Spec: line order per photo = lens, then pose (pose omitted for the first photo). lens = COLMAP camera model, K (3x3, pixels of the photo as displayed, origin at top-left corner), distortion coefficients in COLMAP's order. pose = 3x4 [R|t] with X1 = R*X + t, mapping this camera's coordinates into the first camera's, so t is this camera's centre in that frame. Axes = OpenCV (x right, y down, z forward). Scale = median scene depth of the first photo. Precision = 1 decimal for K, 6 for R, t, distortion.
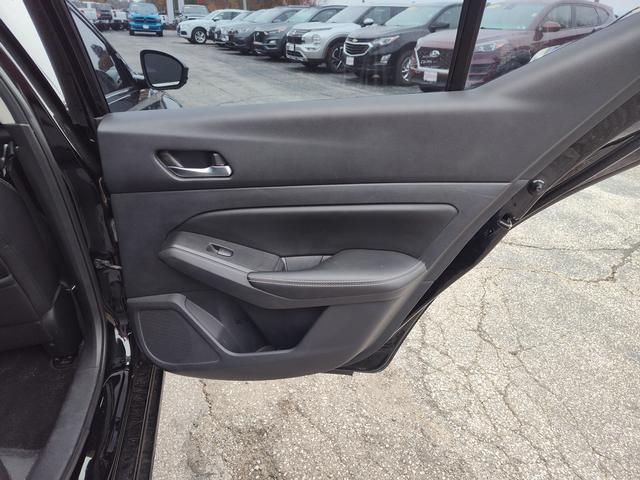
lens RADIAL K [[436.5, 0, 323.5], [0, 436.5, 242.5], [0, 0, 1]] dist [0.055959, -0.061326]
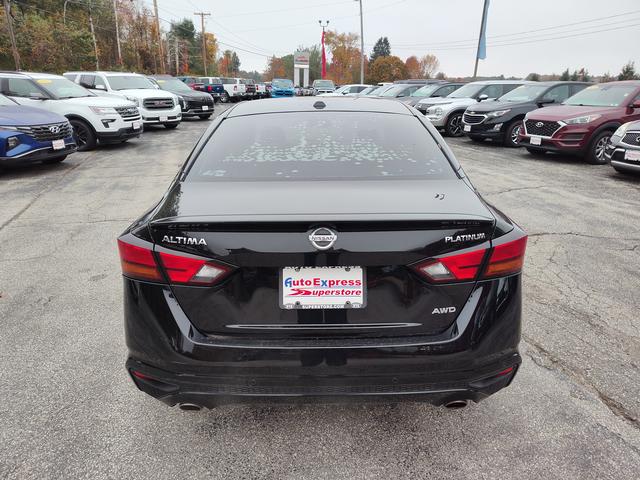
lens RADIAL K [[436.5, 0, 323.5], [0, 436.5, 242.5], [0, 0, 1]] dist [0.055959, -0.061326]
pose [[0.975085, 0.061049, -0.213266, -0.054143], [-0.087502, 0.989284, -0.116880, 0.095728], [0.203845, 0.132629, 0.969978, -0.265494]]
